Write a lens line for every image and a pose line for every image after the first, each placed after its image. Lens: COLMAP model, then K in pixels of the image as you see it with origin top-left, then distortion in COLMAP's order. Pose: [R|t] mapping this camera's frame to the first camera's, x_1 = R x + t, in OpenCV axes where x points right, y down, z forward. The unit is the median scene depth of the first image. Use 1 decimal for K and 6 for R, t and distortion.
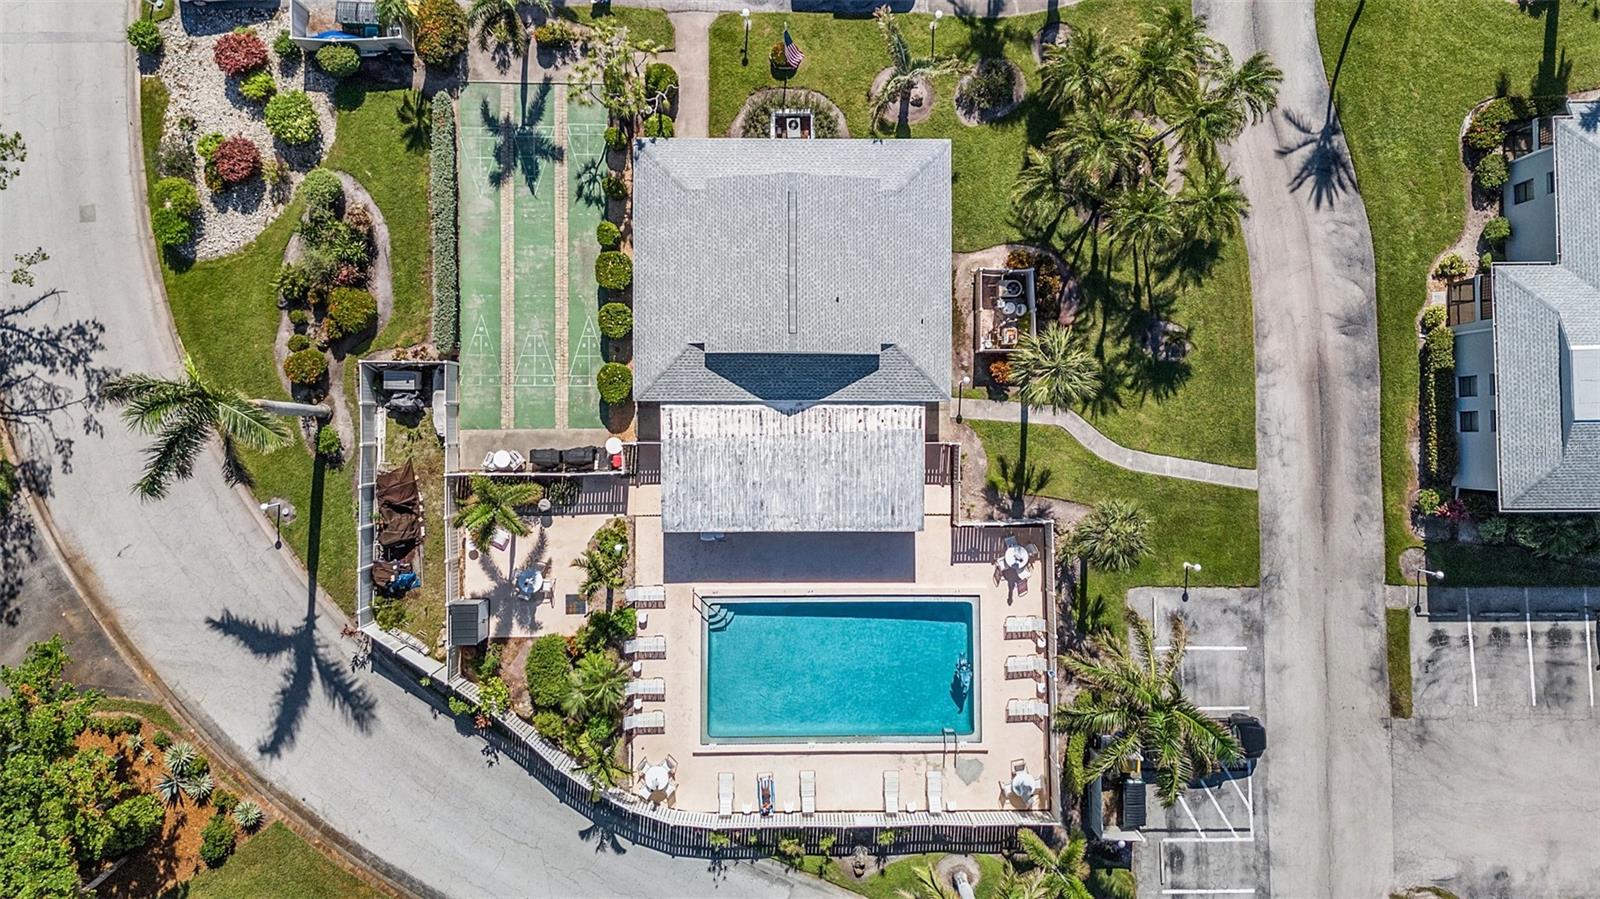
lens RADIAL K [[1203.9, 0, 807.4], [0, 1203.9, 448.8], [0, 0, 1]] dist [0.067908, -0.055293]
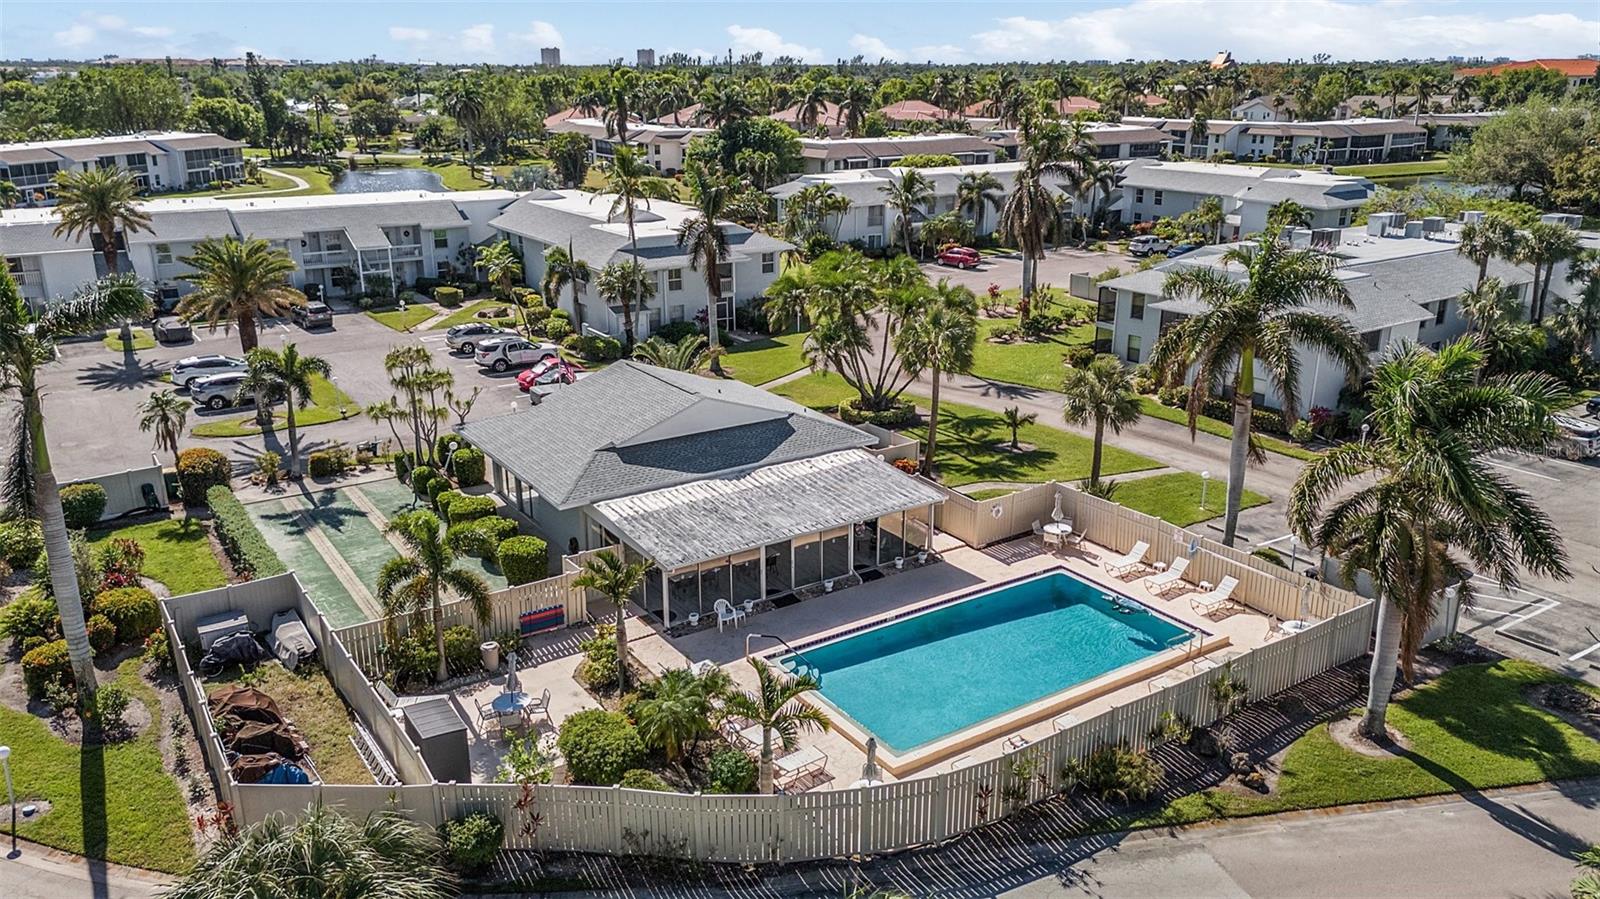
lens RADIAL K [[1203.9, 0, 807.4], [0, 1203.9, 448.8], [0, 0, 1]] dist [0.067908, -0.055293]
pose [[0.830324, -0.182135, 0.526677, -0.397631], [0.557280, 0.271624, -0.784639, 0.628715], [-0.000147, 0.945012, 0.327036, 0.665081]]
